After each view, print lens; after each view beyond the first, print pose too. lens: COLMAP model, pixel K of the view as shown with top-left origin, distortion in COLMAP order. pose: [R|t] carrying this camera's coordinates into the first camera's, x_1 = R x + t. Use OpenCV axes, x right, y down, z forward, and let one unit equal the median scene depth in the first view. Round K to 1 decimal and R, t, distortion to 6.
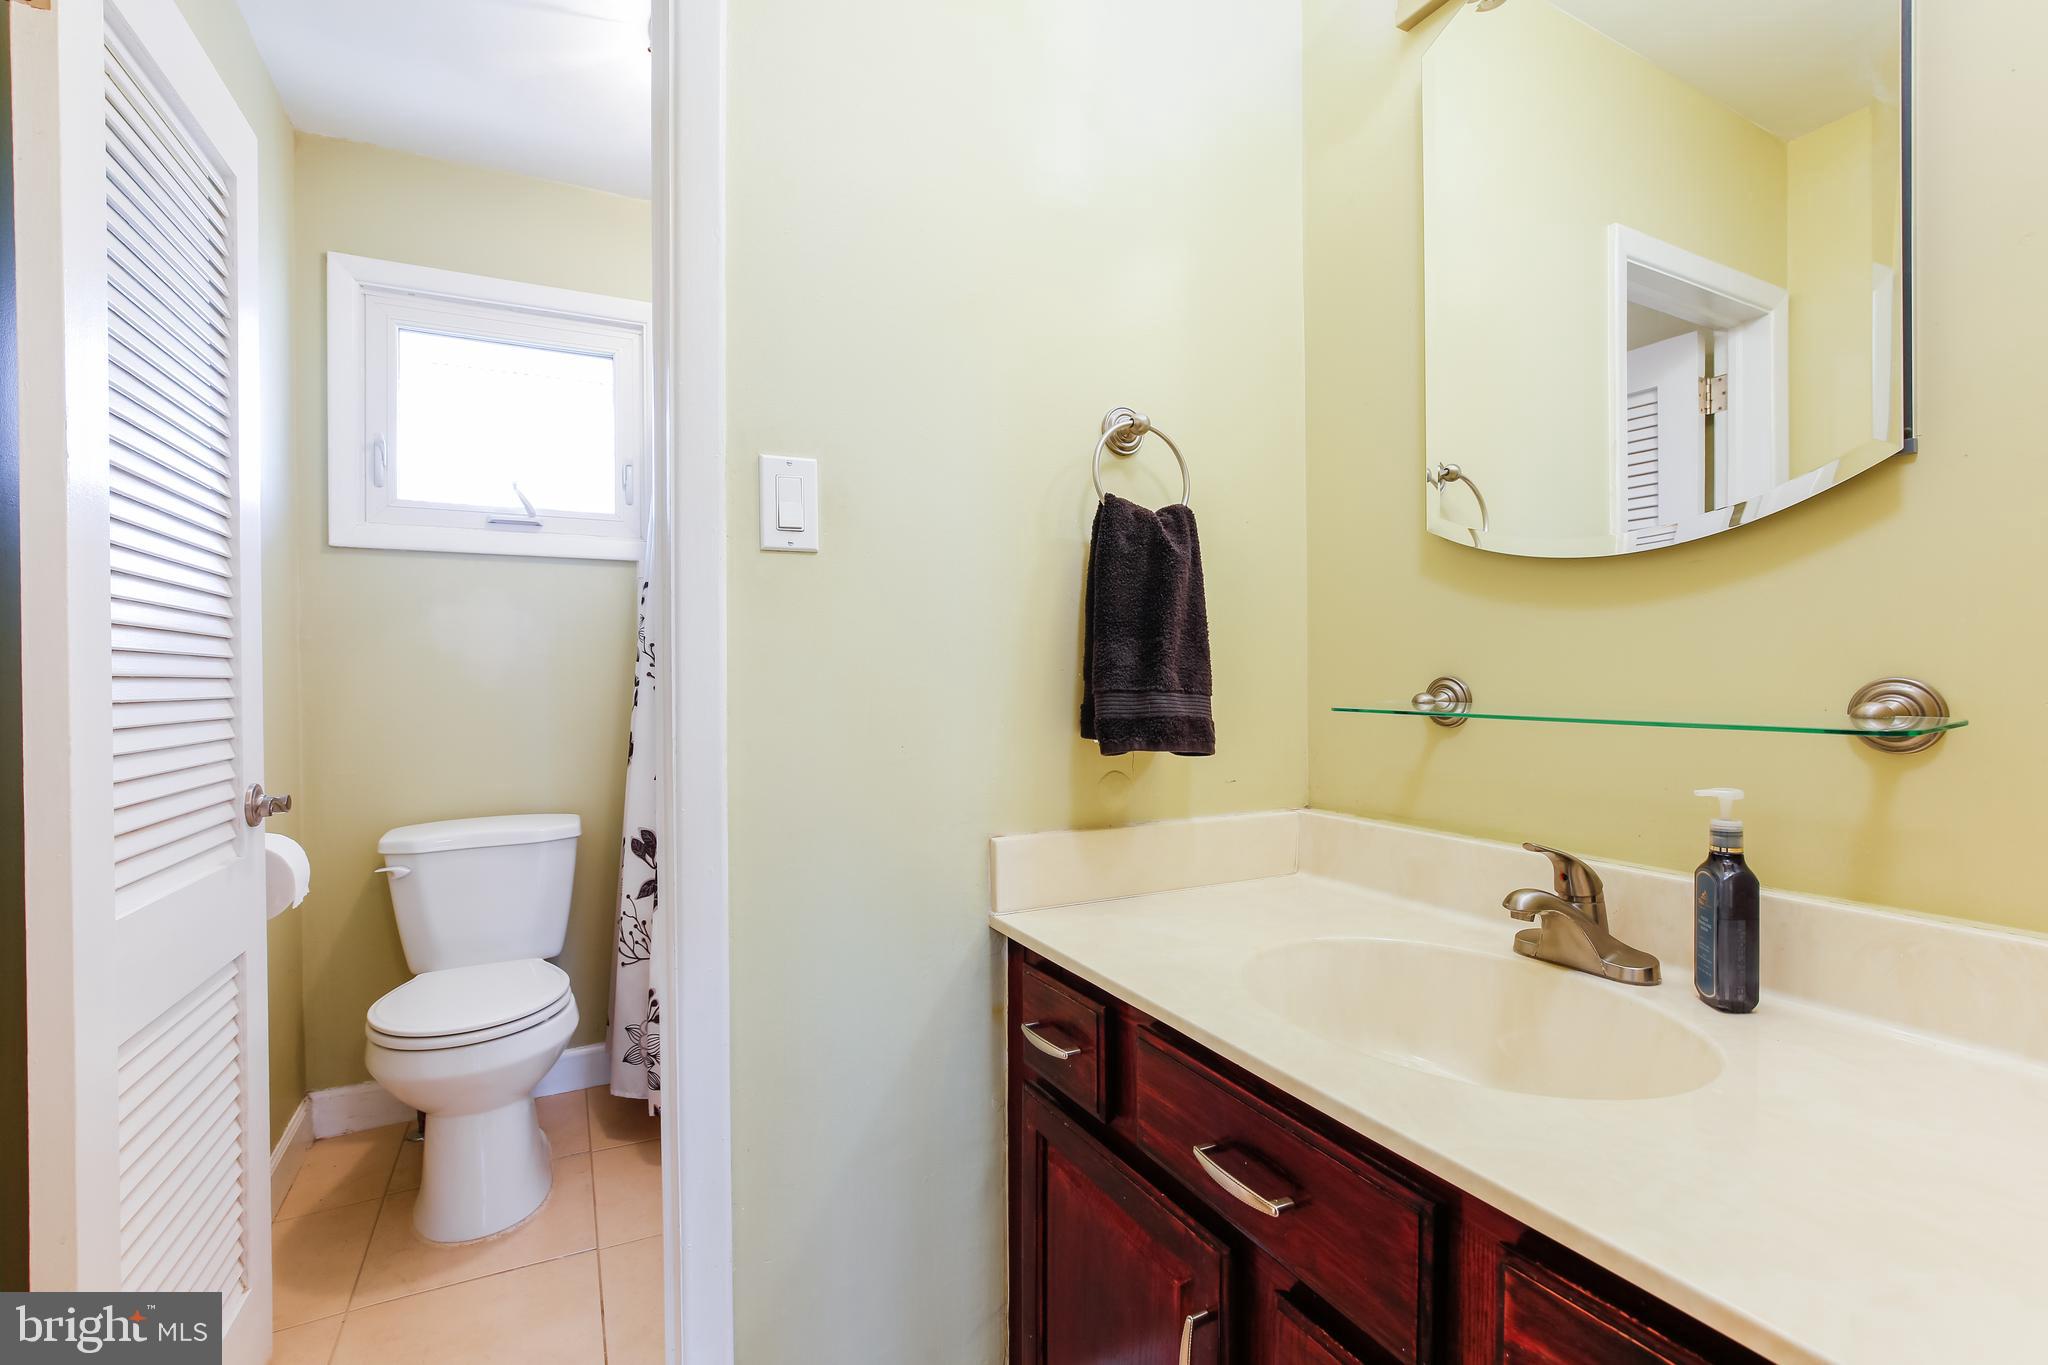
lens RADIAL K [[923.3, 0, 1024.1], [0, 923.3, 686.6], [0, 0, 1]] dist [-0.014607, 0.005275]
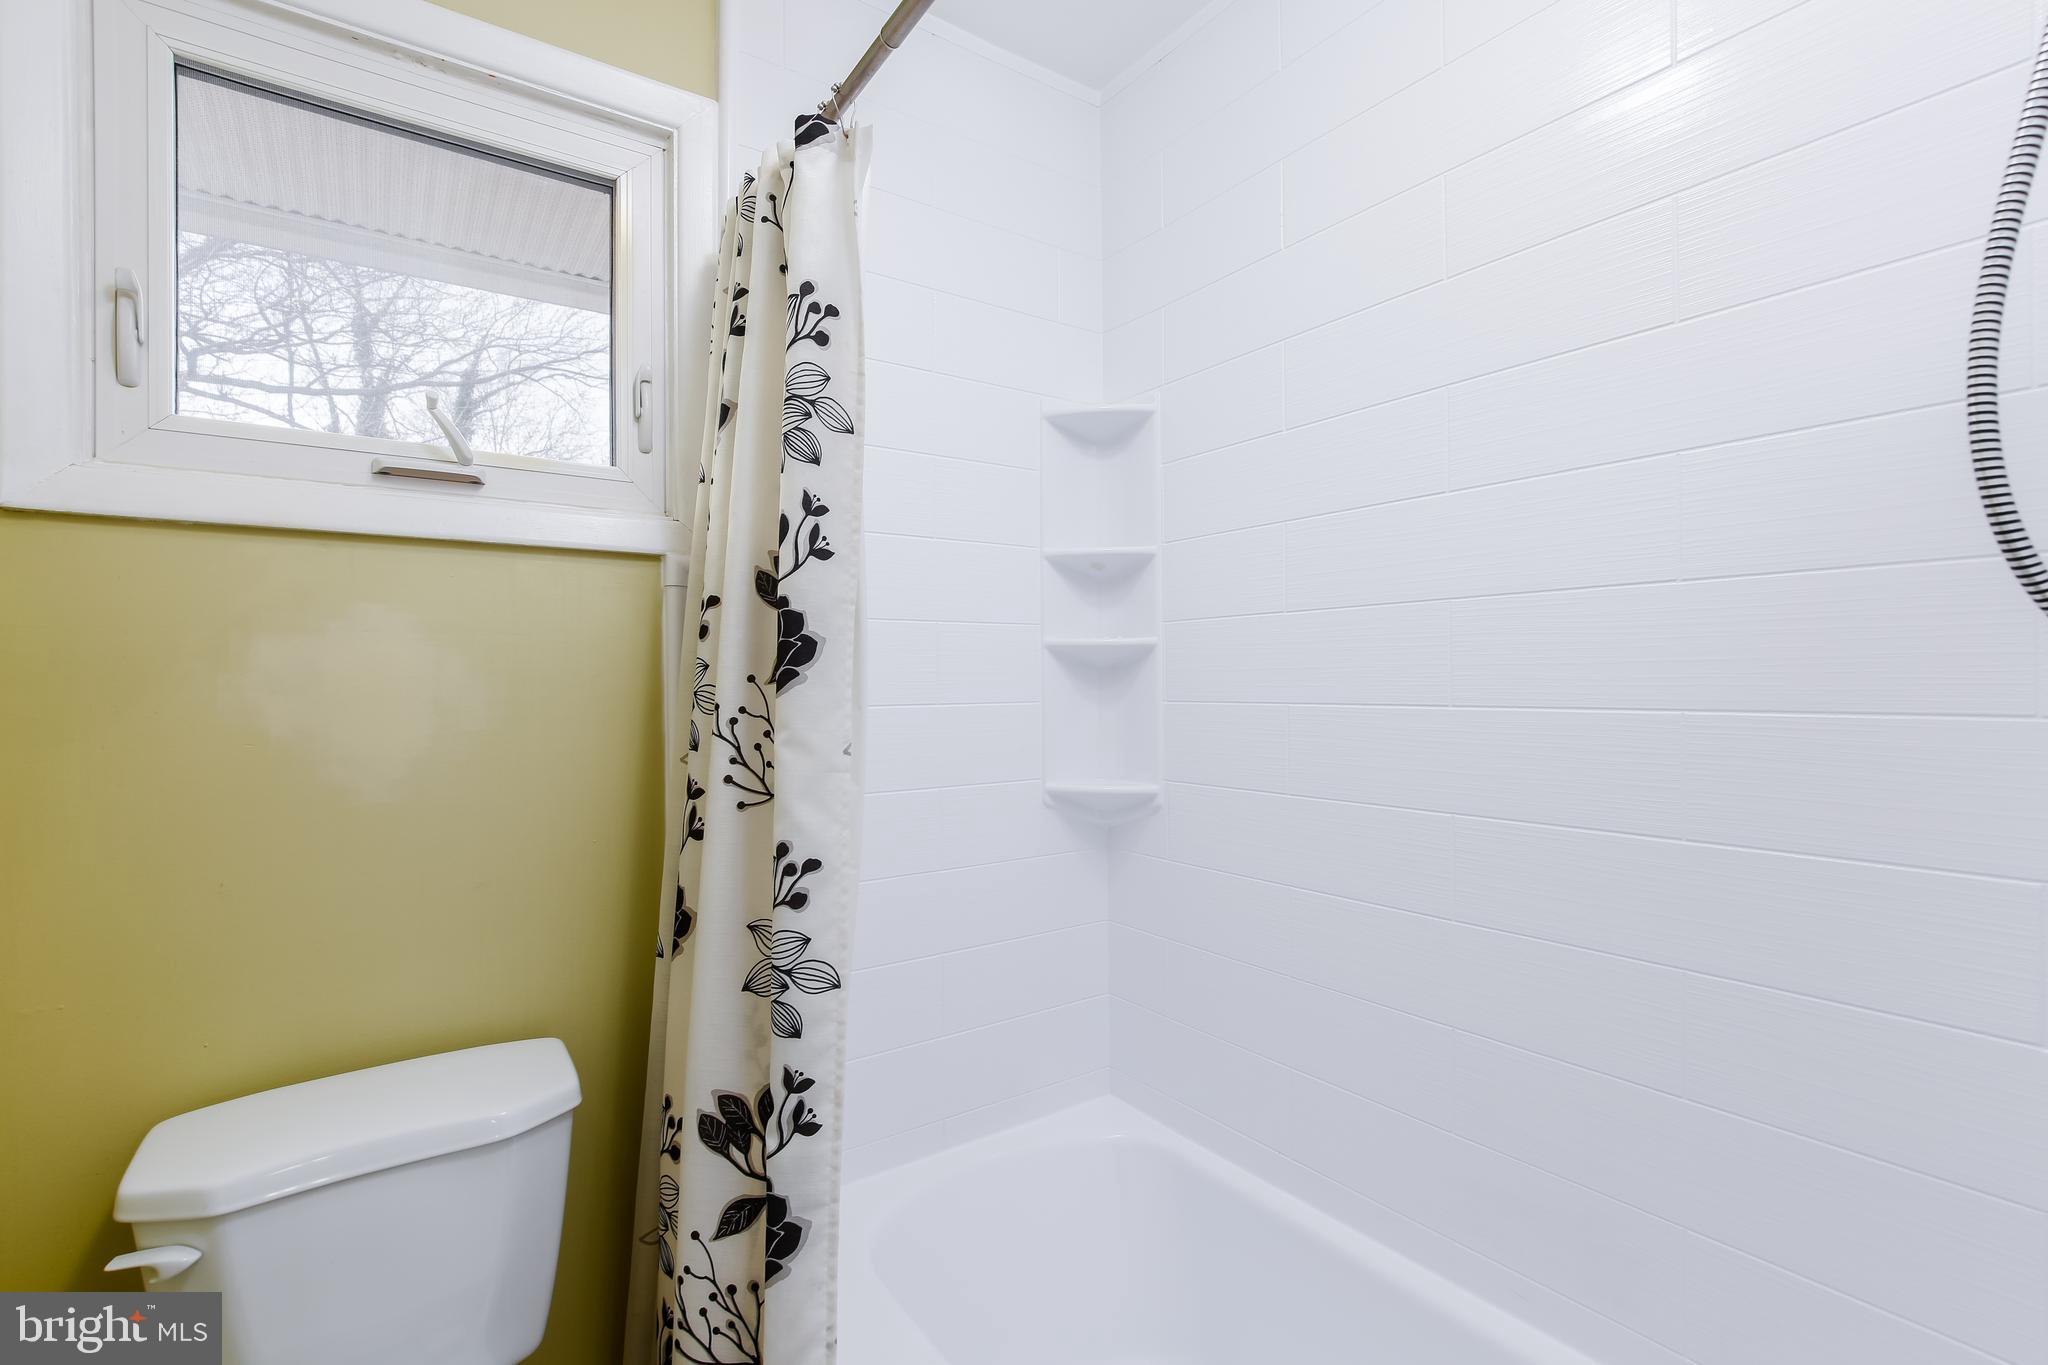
lens RADIAL K [[923.3, 0, 1025.0], [0, 923.3, 680.5], [0, 0, 1]] dist [-0.014607, 0.005275]
pose [[0.988346, 0.003849, 0.152176, -0.322363], [-0.003229, 0.999985, -0.004326, -0.066303], [-0.152190, 0.003784, 0.988344, 0.471939]]
